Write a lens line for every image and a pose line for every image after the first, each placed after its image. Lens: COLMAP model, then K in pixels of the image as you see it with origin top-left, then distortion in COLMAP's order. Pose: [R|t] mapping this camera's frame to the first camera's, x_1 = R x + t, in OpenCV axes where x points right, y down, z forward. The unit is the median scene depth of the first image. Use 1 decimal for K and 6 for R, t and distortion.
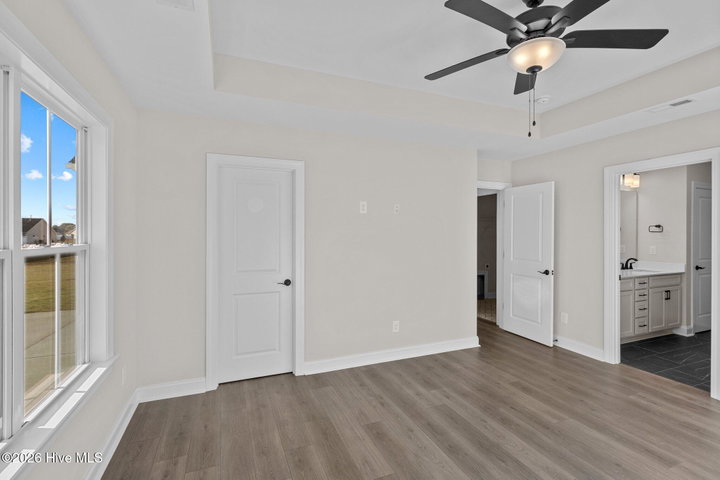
lens RADIAL K [[336.2, 0, 355.9], [0, 336.2, 235.7], [0, 0, 1]] dist [0.012102, -0.001112]
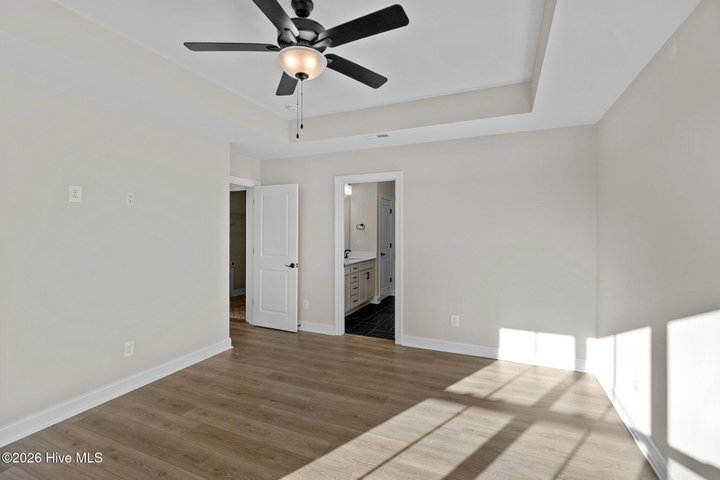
lens RADIAL K [[336.2, 0, 365.5], [0, 336.2, 231.8], [0, 0, 1]] dist [0.012102, -0.001112]
pose [[0.719353, -0.002655, 0.694639, -0.034398], [0.004025, 0.999992, -0.000347, -0.000280], [-0.694633, 0.003046, 0.719358, 0.052121]]
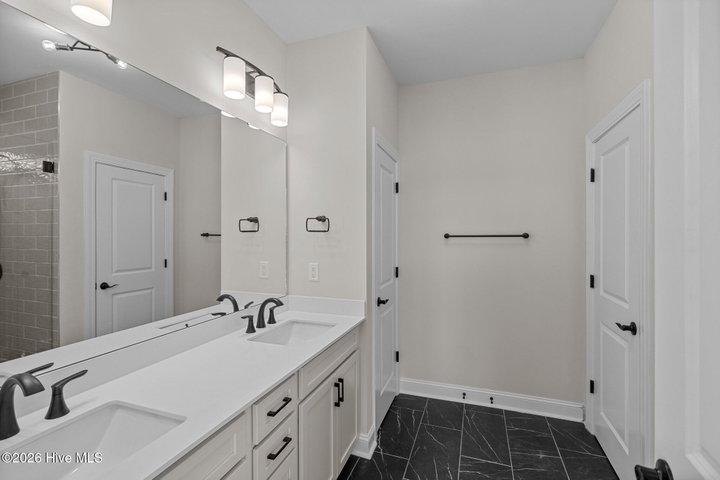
lens RADIAL K [[336.2, 0, 366.8], [0, 336.2, 234.3], [0, 0, 1]] dist [0.012102, -0.001112]
pose [[0.666029, -0.006443, 0.745898, 0.923141], [0.008103, 0.999966, 0.001402, -0.011921], [-0.745882, 0.005111, 0.666059, 1.016023]]
